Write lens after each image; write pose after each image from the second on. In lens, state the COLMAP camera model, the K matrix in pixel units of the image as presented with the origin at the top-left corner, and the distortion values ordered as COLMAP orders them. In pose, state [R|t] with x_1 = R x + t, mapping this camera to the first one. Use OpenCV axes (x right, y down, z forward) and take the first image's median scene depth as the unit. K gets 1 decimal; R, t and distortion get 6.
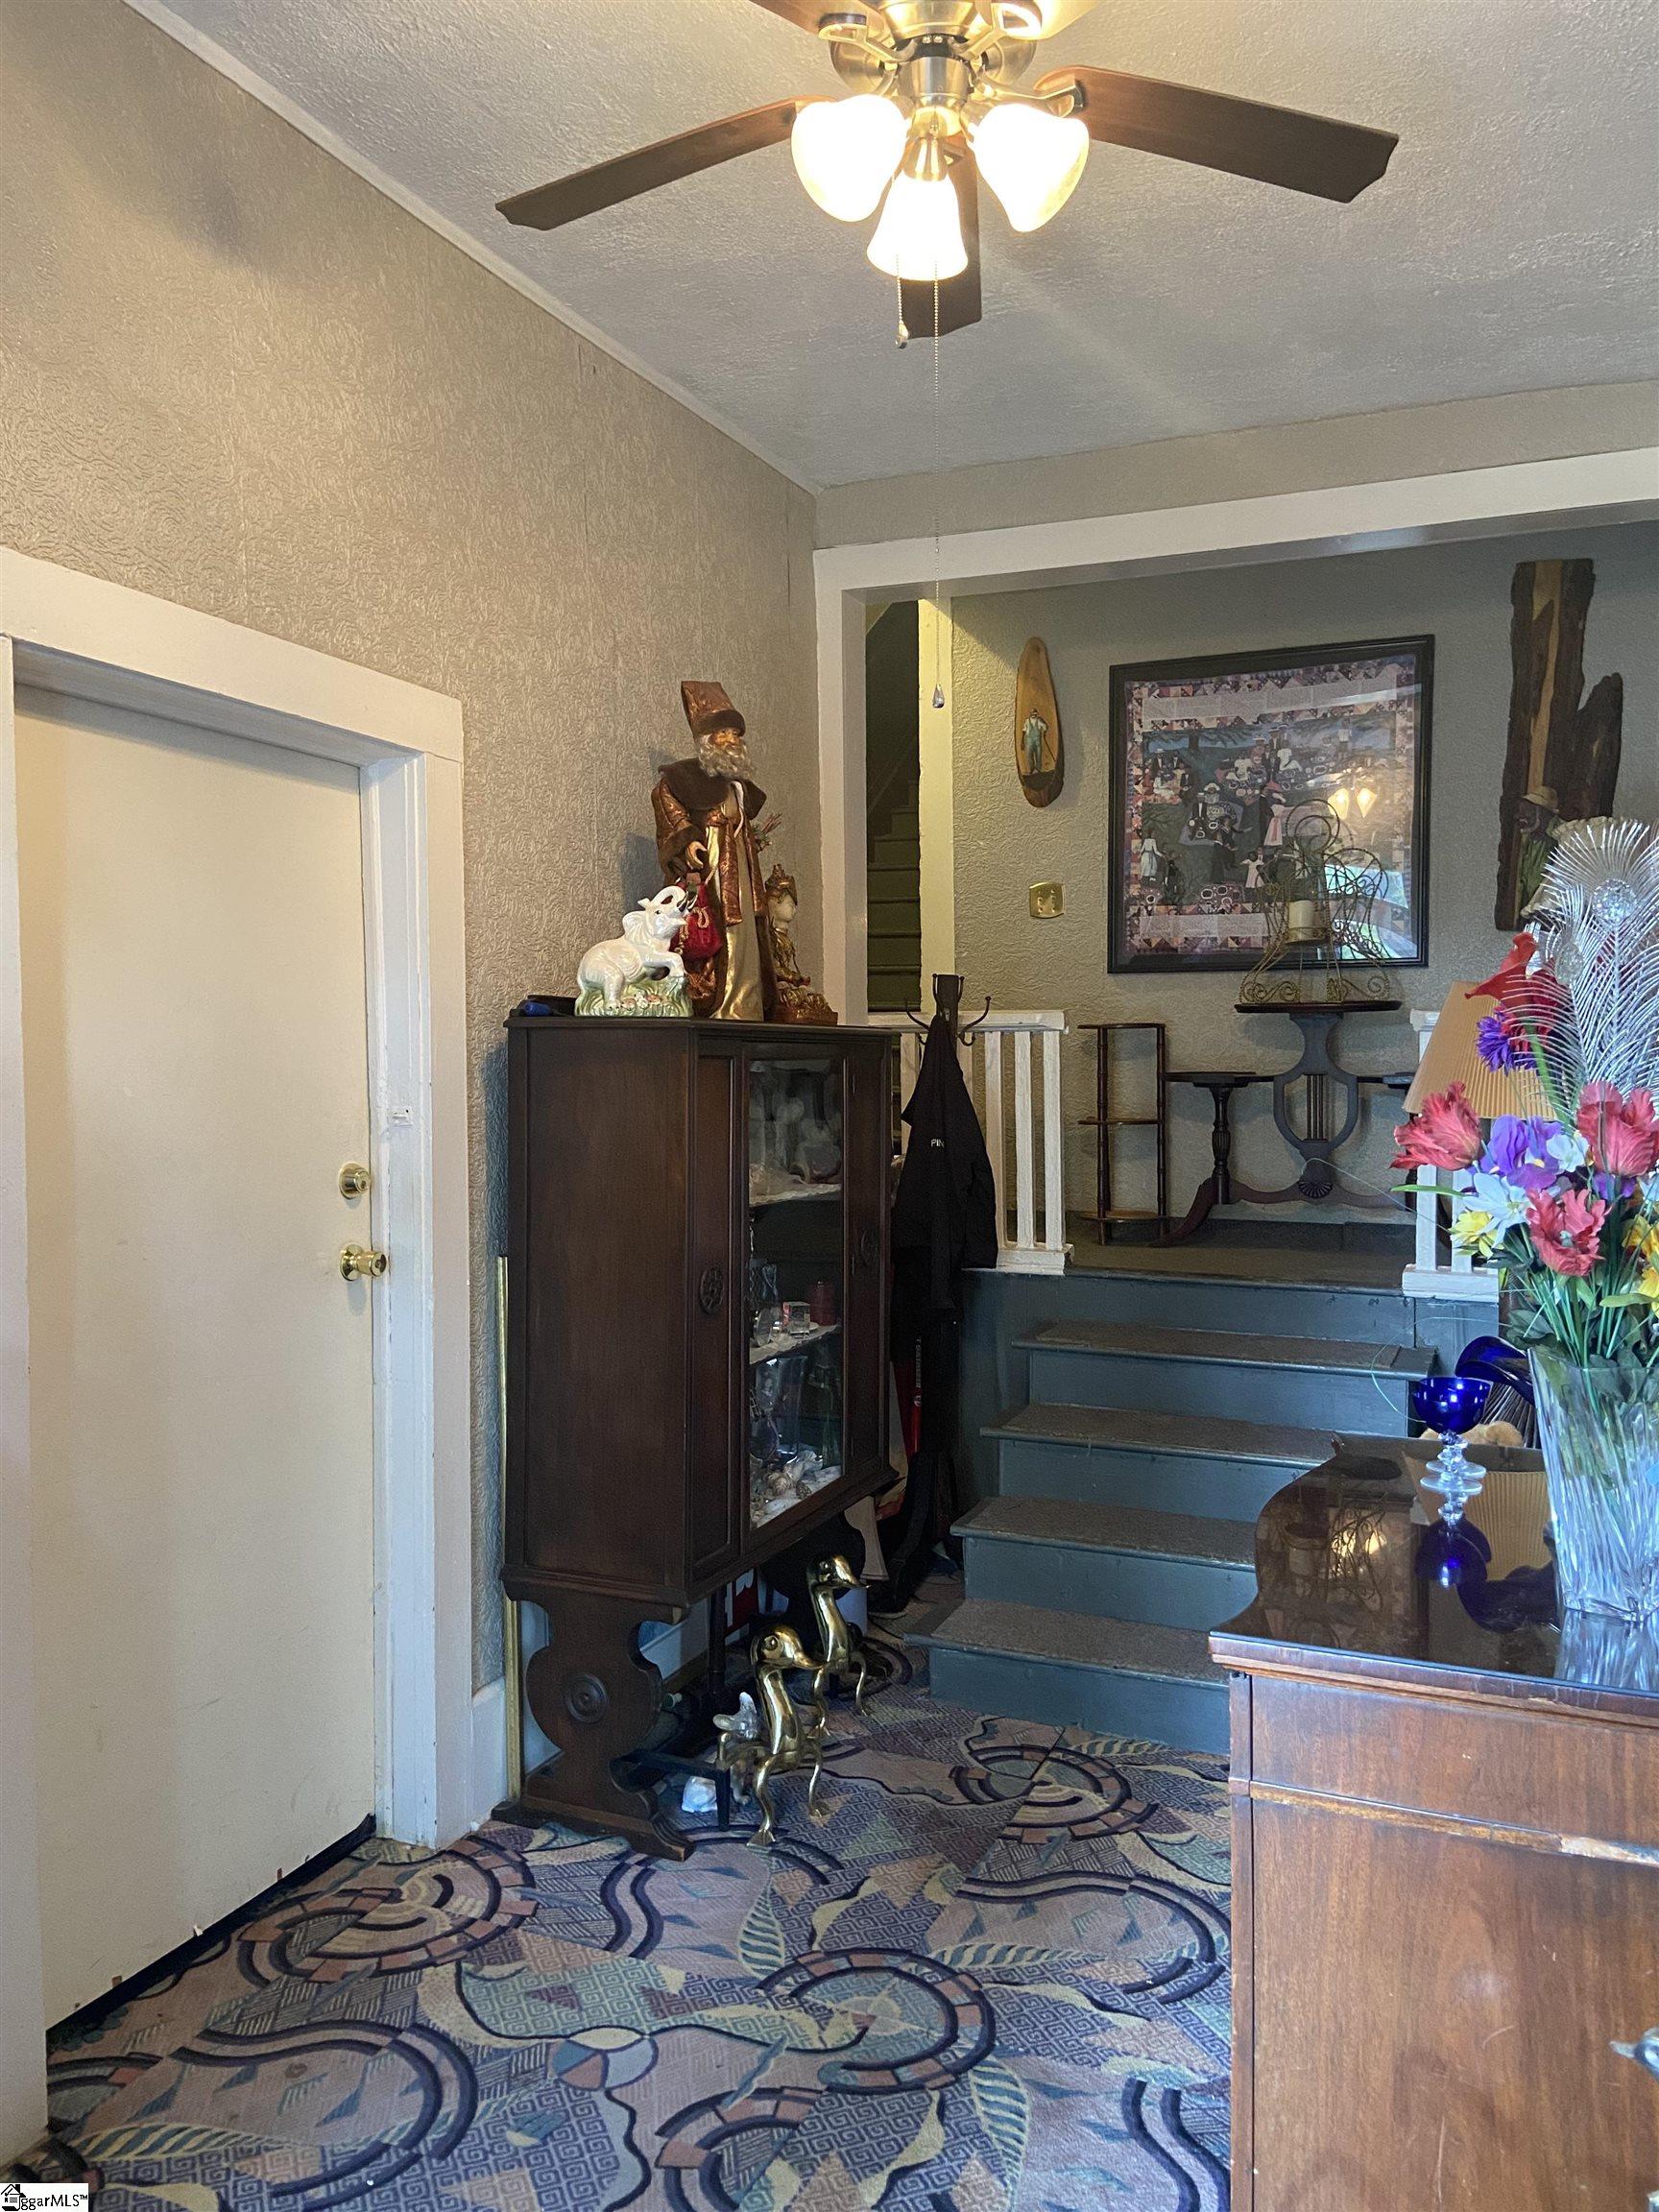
lens RADIAL K [[1703.1, 0, 825.6], [0, 1703.1, 1105.5], [0, 0, 1]] dist [0.105205, -0.130971]
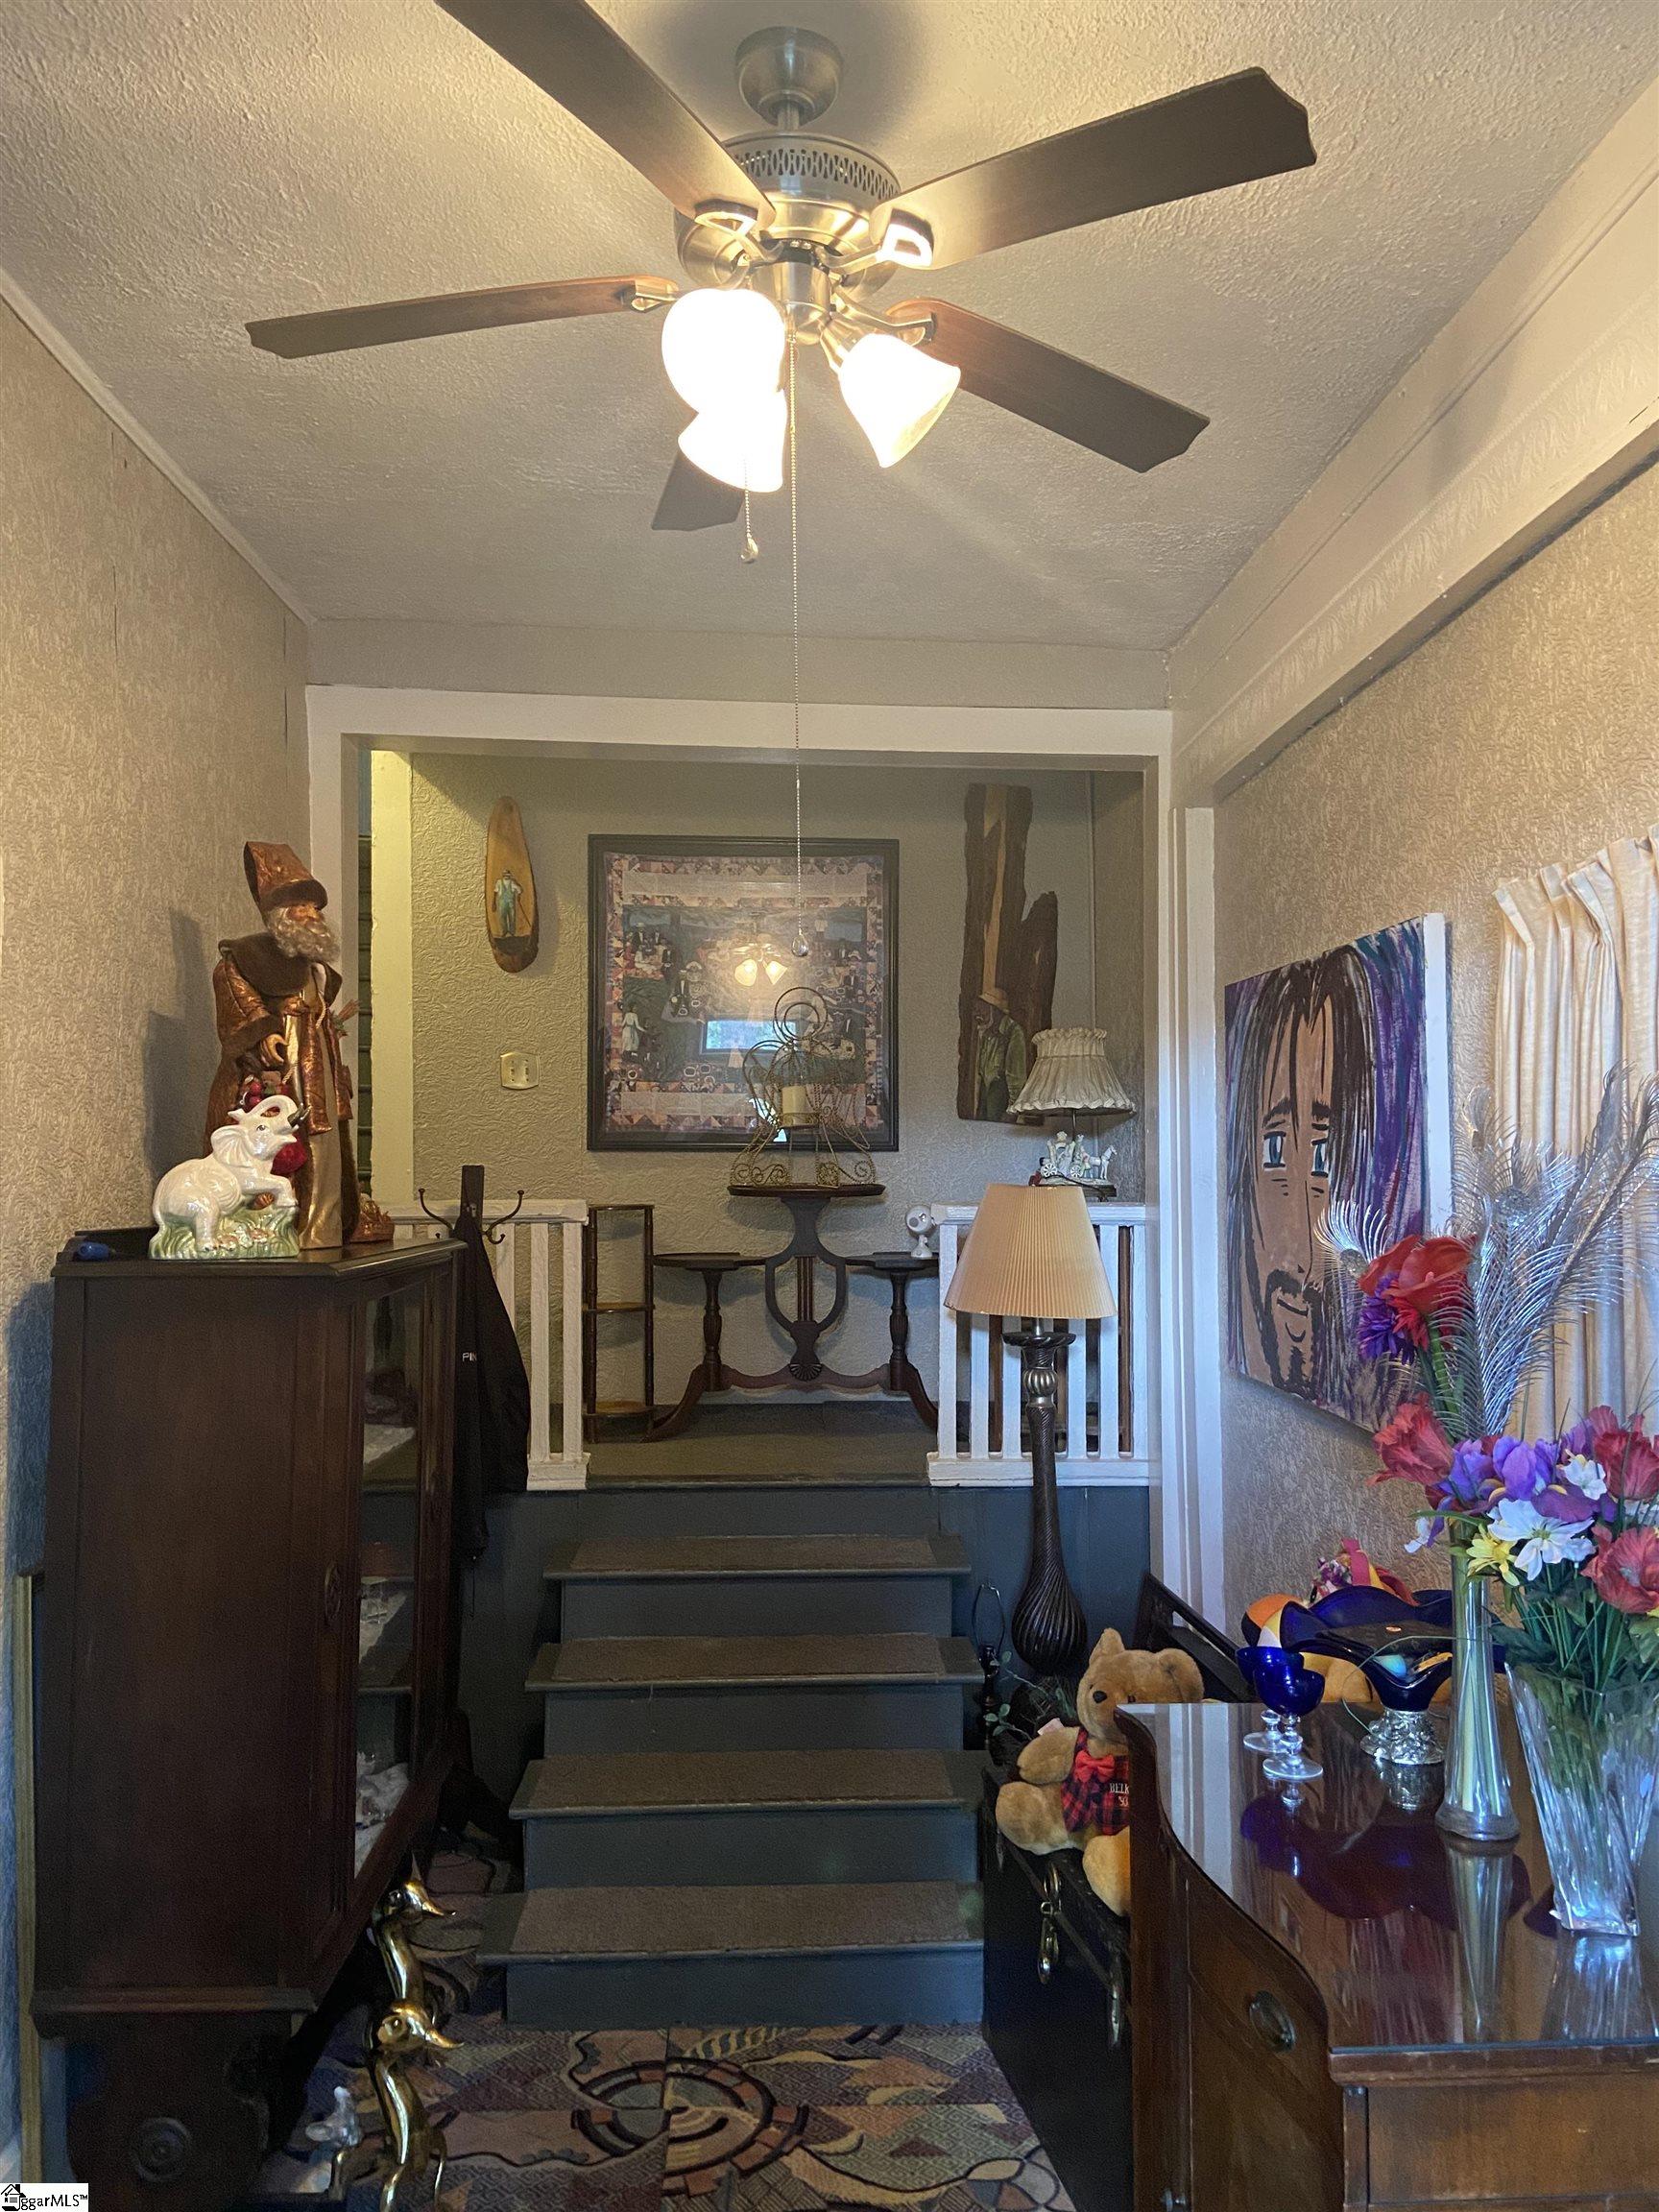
lens RADIAL K [[1703.1, 0, 844.0], [0, 1703.1, 1088.9], [0, 0, 1]] dist [0.105205, -0.130971]
pose [[0.893596, 0.019433, 0.448452, -0.190596], [0.013201, 0.997492, -0.069531, -0.061360], [-0.448679, 0.068052, 0.891098, 0.119457]]
